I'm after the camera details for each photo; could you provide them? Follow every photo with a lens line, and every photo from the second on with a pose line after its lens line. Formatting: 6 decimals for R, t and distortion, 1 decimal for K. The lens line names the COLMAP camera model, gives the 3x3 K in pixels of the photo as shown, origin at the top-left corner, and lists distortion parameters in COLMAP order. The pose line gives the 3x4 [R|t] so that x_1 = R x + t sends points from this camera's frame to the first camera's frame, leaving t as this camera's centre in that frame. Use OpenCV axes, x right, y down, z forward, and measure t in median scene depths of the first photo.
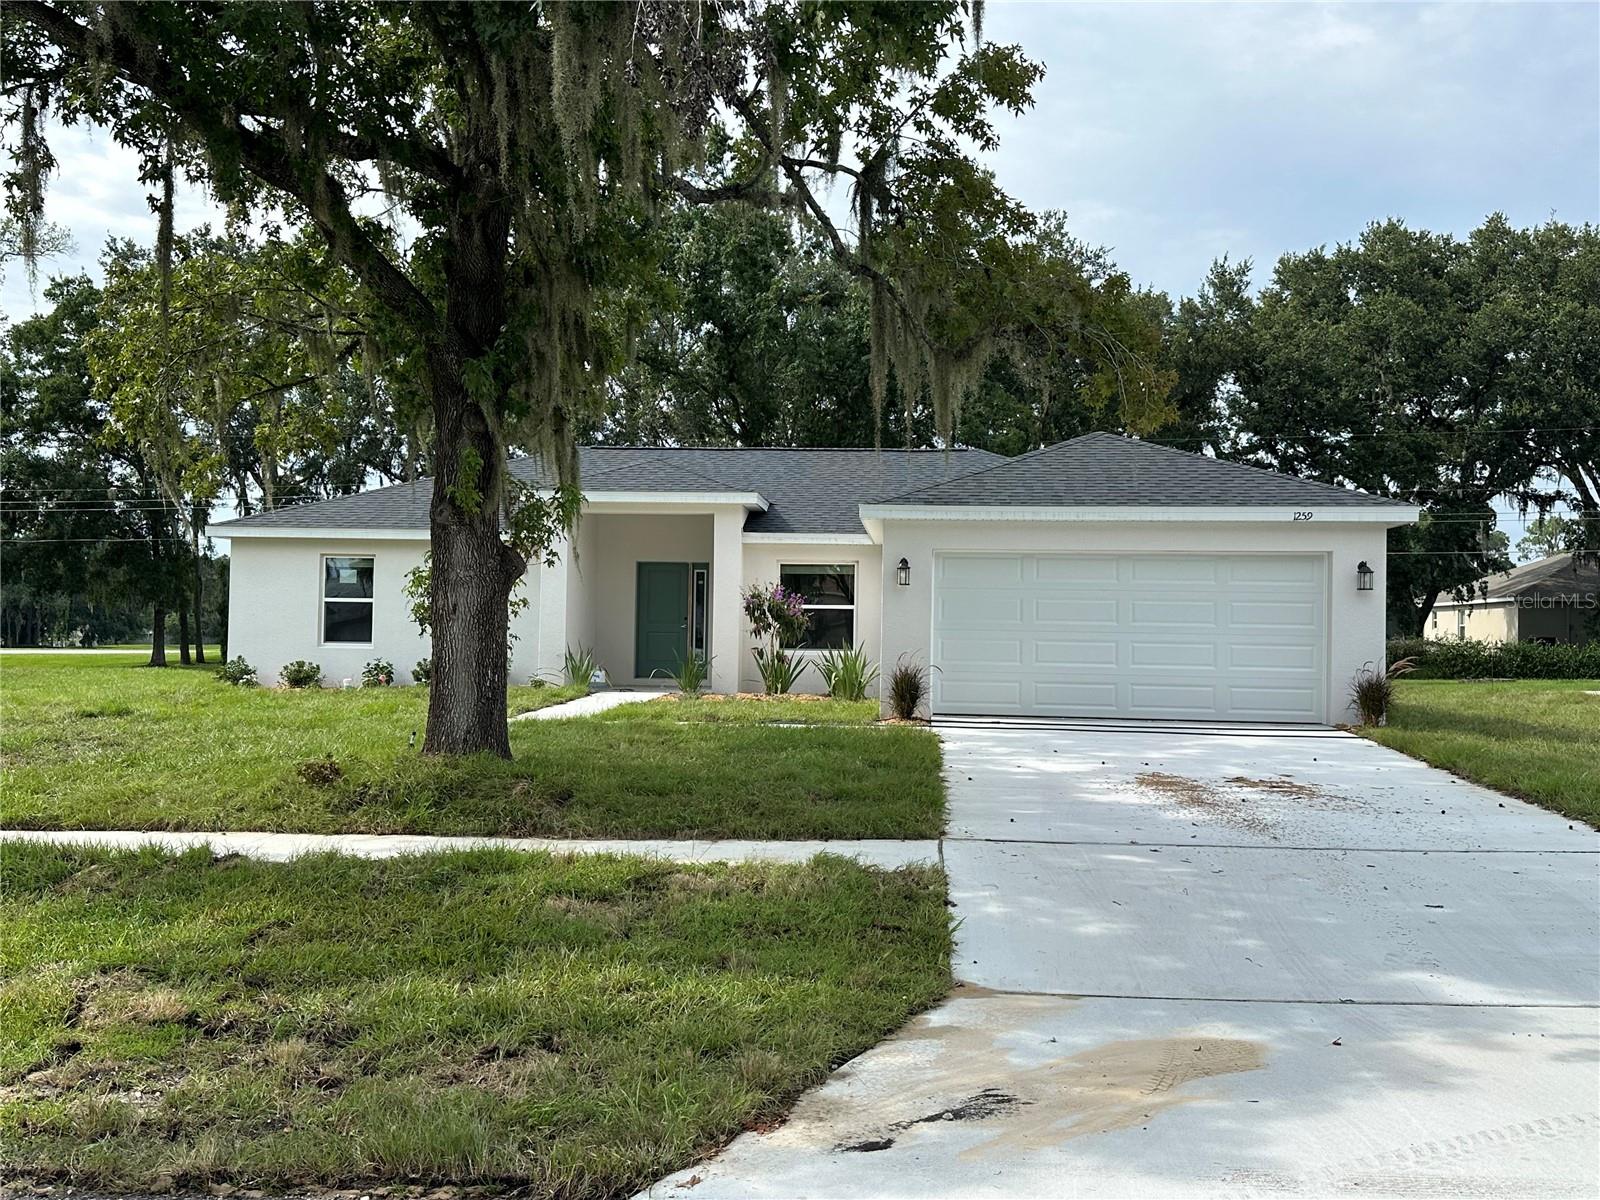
lens RADIAL K [[1502.9, 0, 809.4], [0, 1502.9, 598.5], [0, 0, 1]] dist [0.077990, 0.000000]
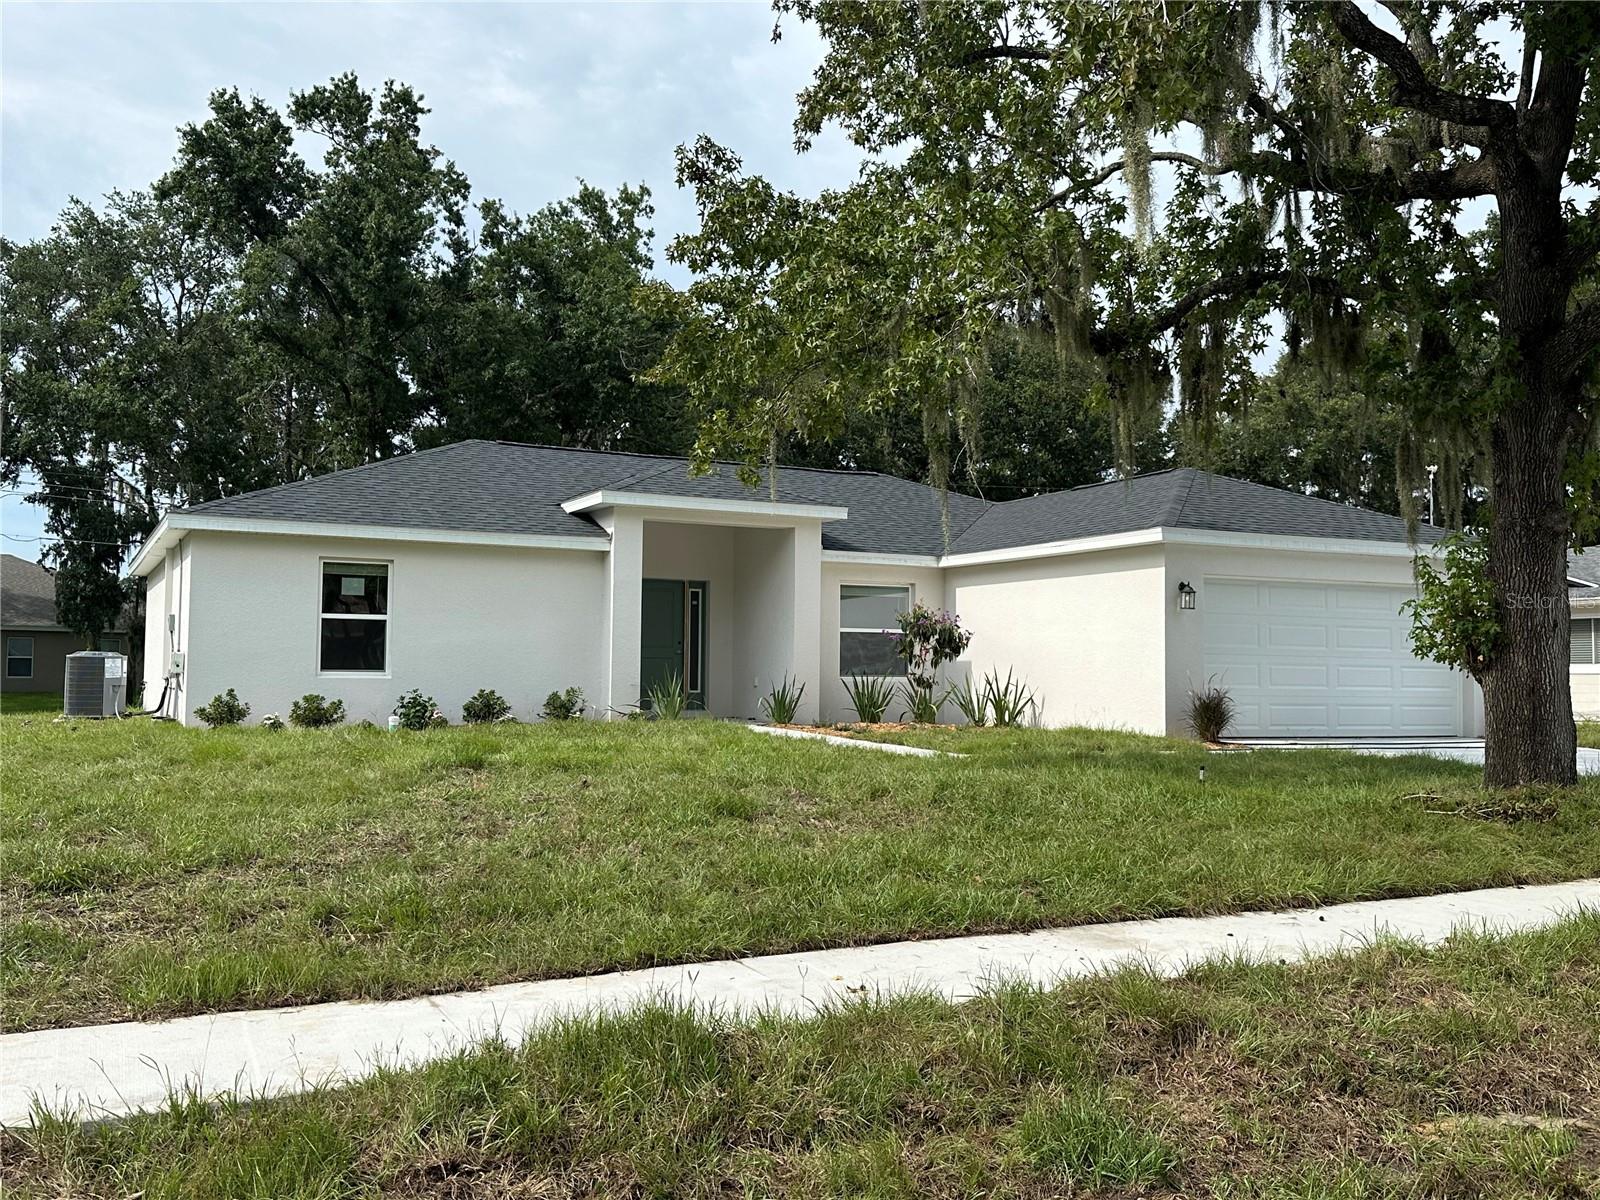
lens RADIAL K [[1502.9, 0, 805.1], [0, 1502.9, 608.7], [0, 0, 1]] dist [0.077990, 0.000000]
pose [[0.852055, 0.016380, 0.523196, -0.526364], [-0.008821, 0.999818, -0.016936, 0.008282], [-0.523378, 0.009815, 0.852044, 0.210148]]
